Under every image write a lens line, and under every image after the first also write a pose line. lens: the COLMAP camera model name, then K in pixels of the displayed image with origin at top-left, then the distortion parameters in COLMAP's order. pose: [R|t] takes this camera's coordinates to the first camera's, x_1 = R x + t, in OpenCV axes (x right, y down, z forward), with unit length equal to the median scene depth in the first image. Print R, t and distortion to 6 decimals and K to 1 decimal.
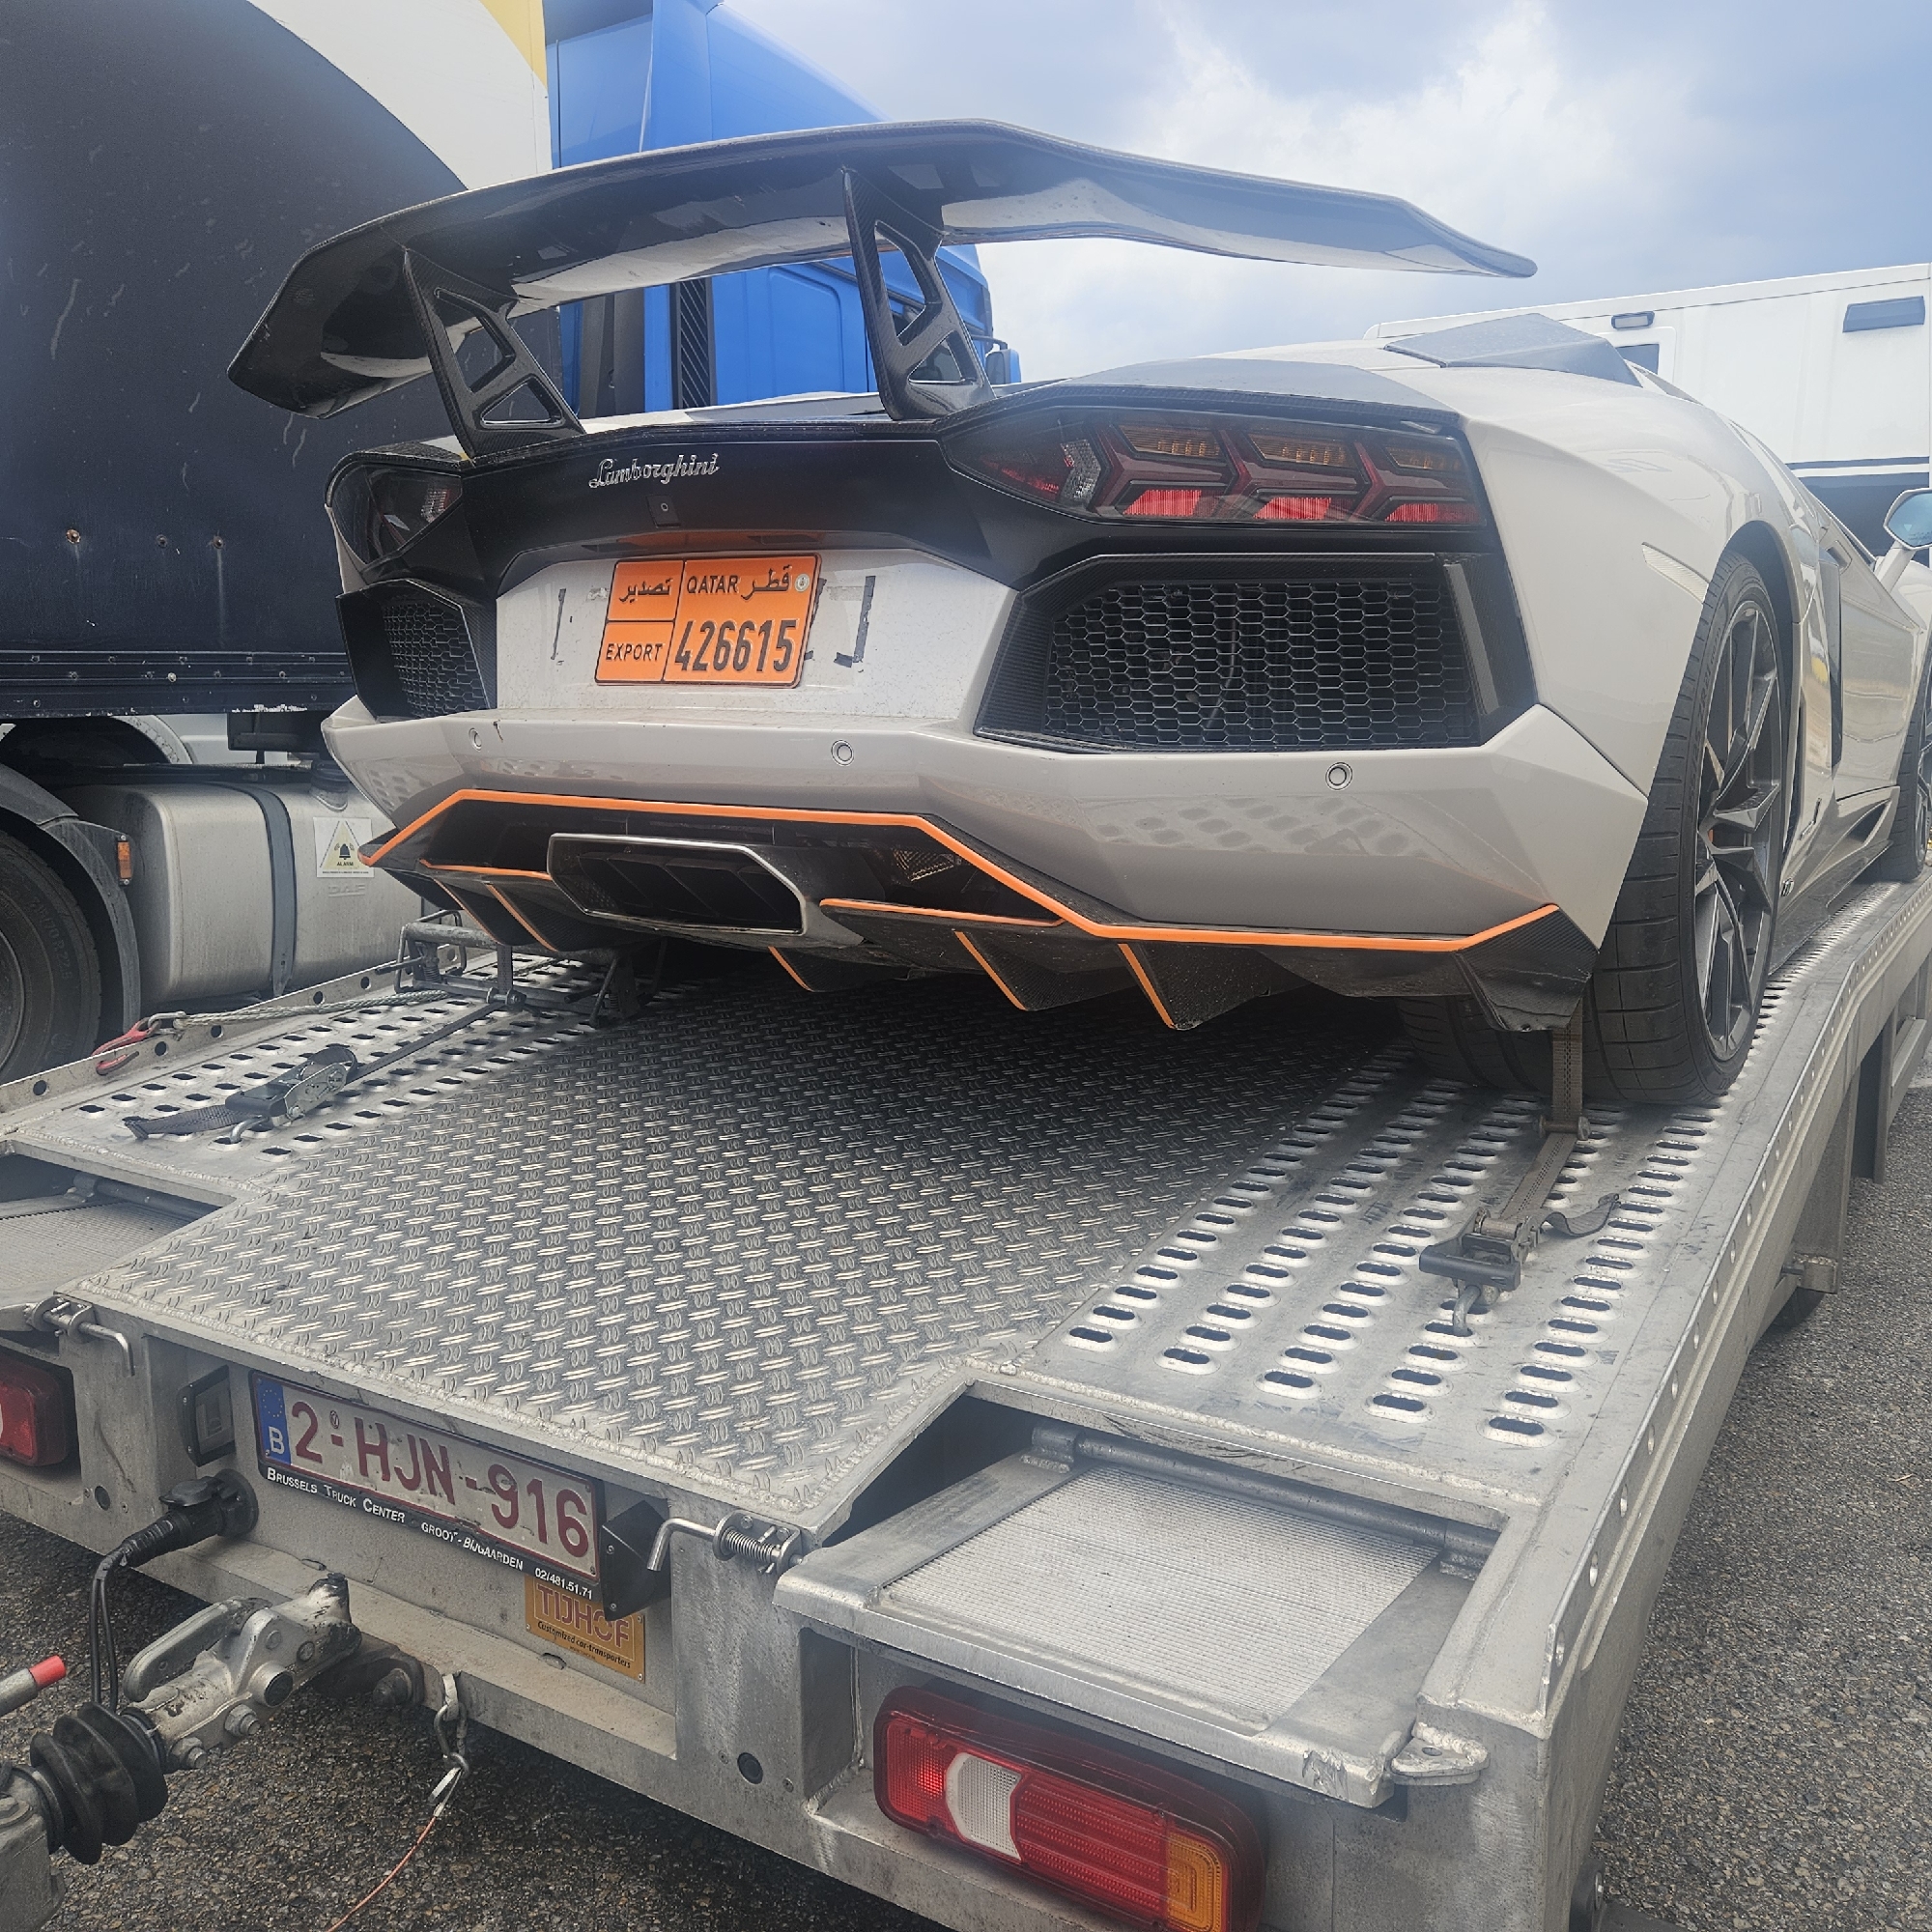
lens RADIAL K [[1736.2, 0, 1004.6], [0, 1736.2, 925.1], [0, 0, 1]] dist [0.075650, -0.046604]
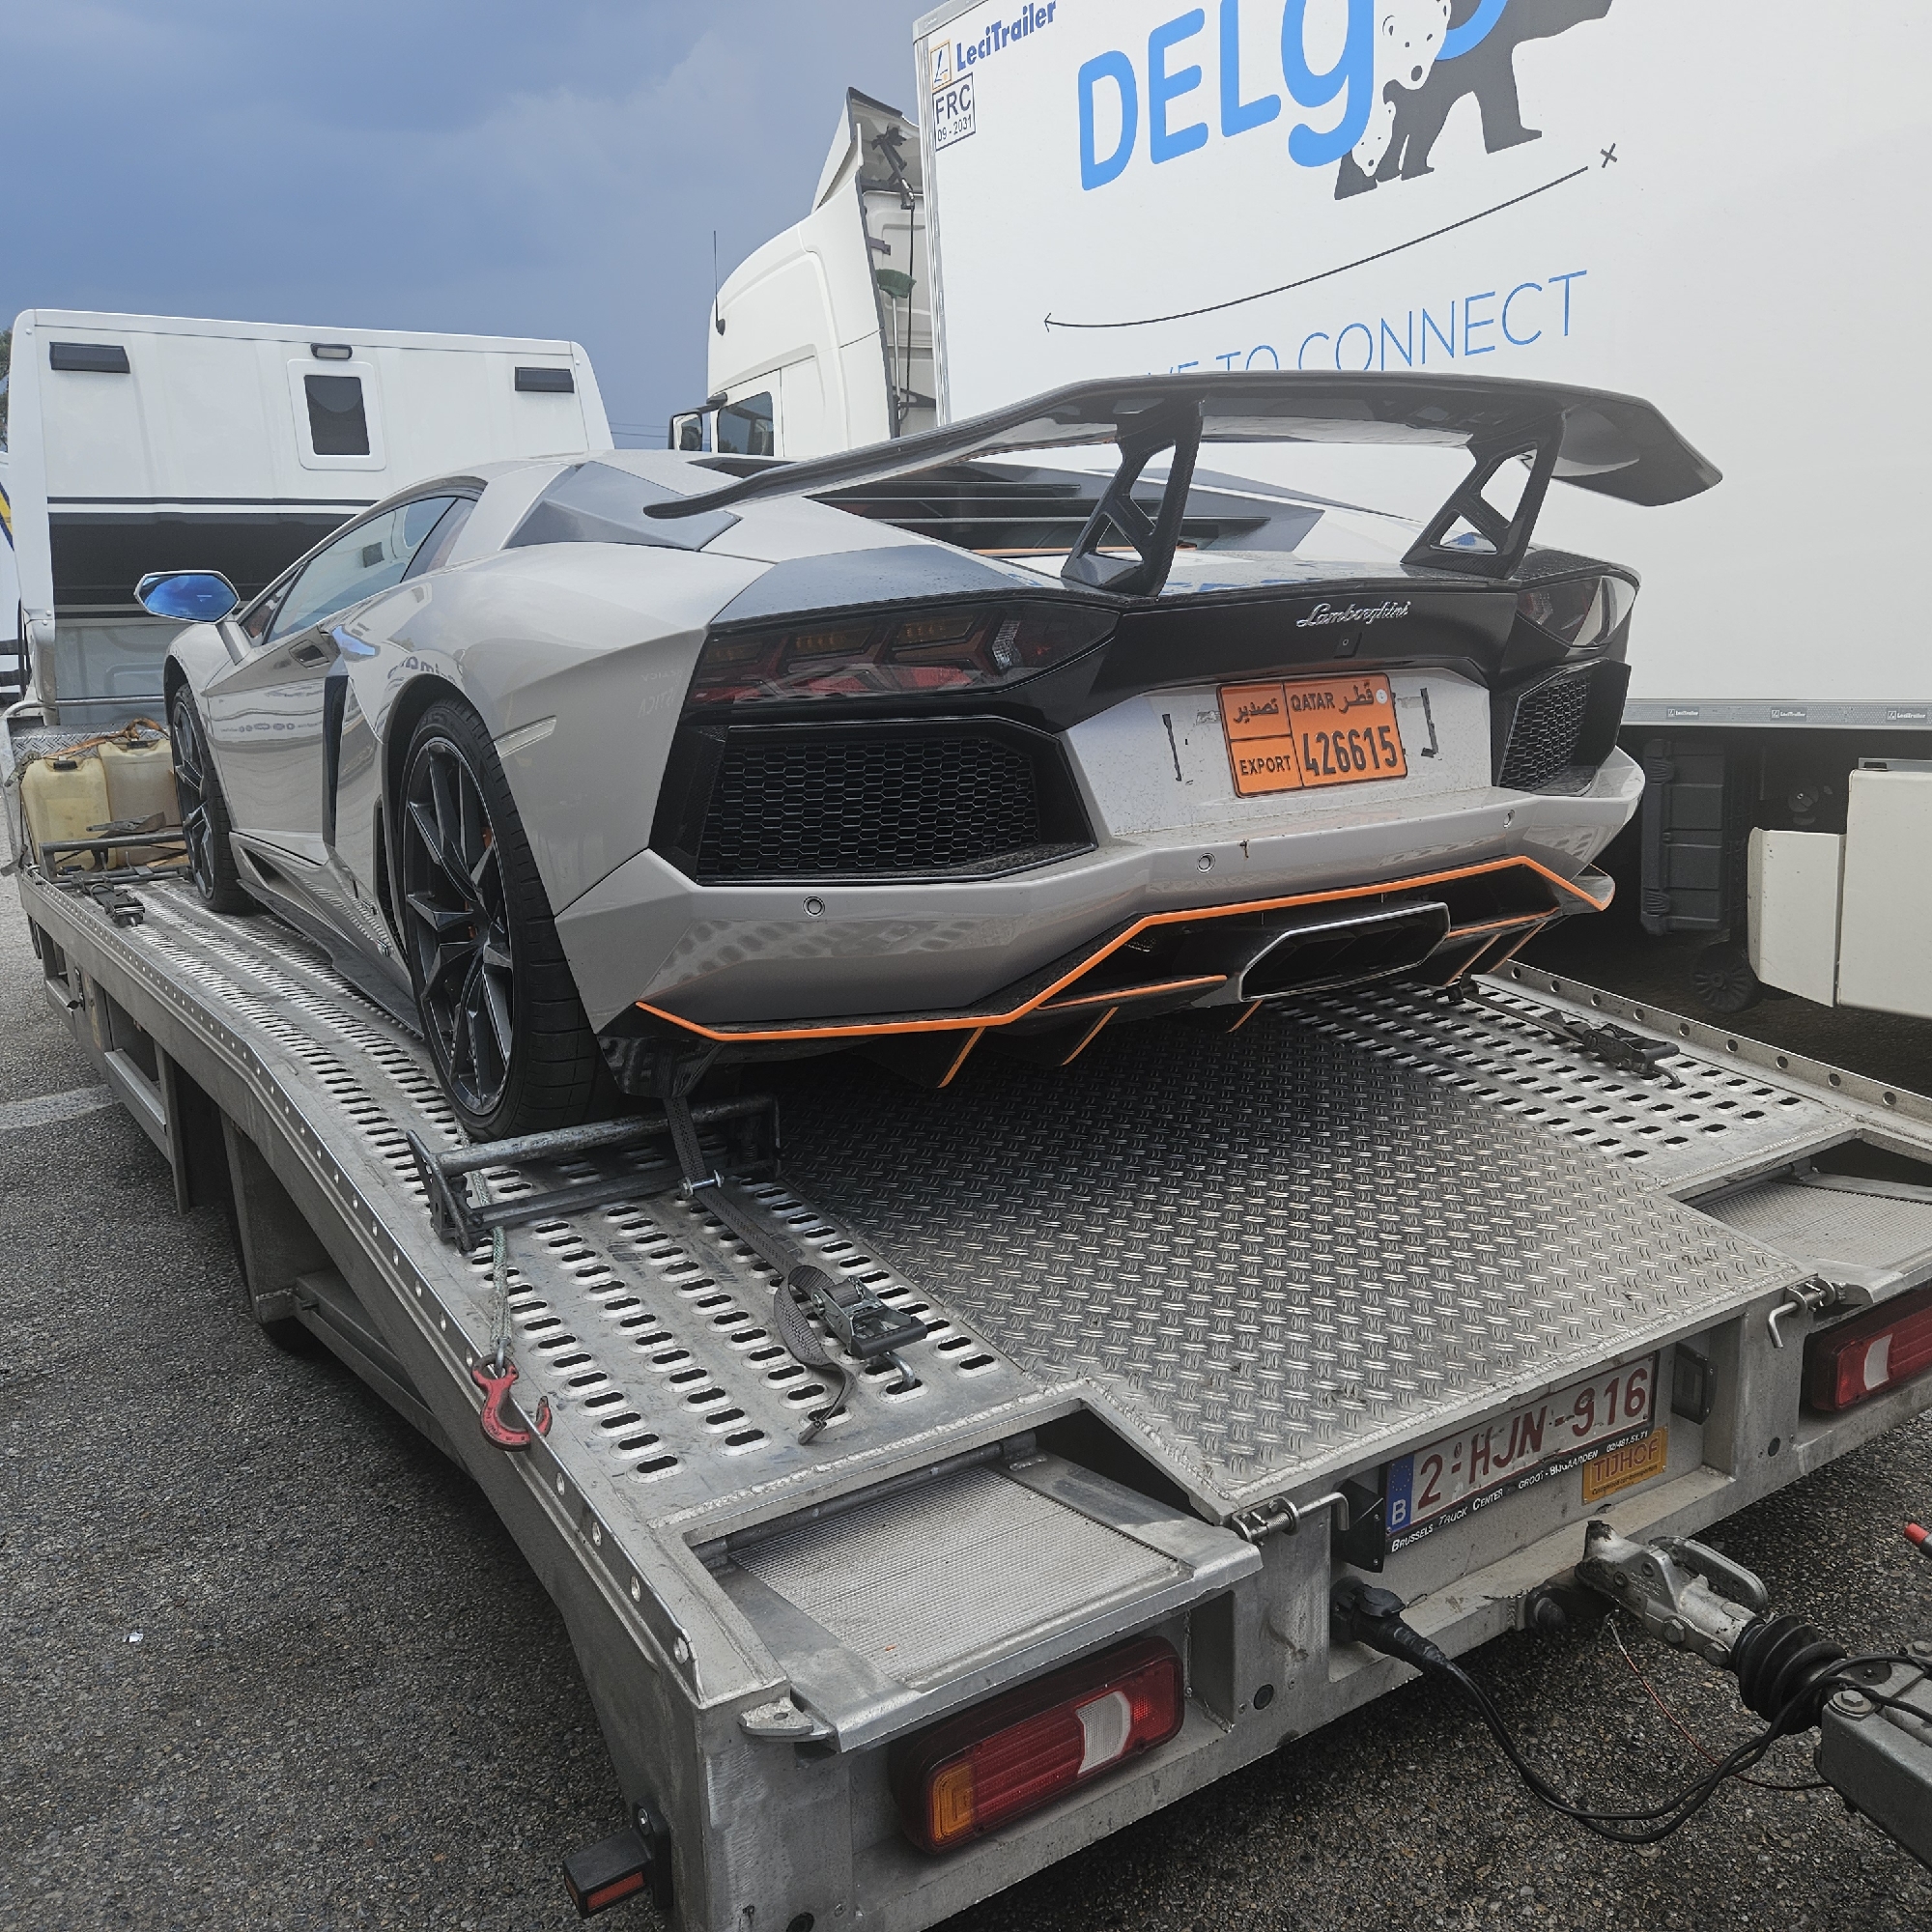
lens RADIAL K [[1736.2, 0, 970.6], [0, 1736.2, 968.2], [0, 0, 1]] dist [0.075650, -0.046604]
pose [[0.413366, -0.208591, 0.886351, -1.414798], [0.169467, 0.974025, 0.150190, -0.245519], [-0.894656, 0.088124, 0.437978, 0.727917]]
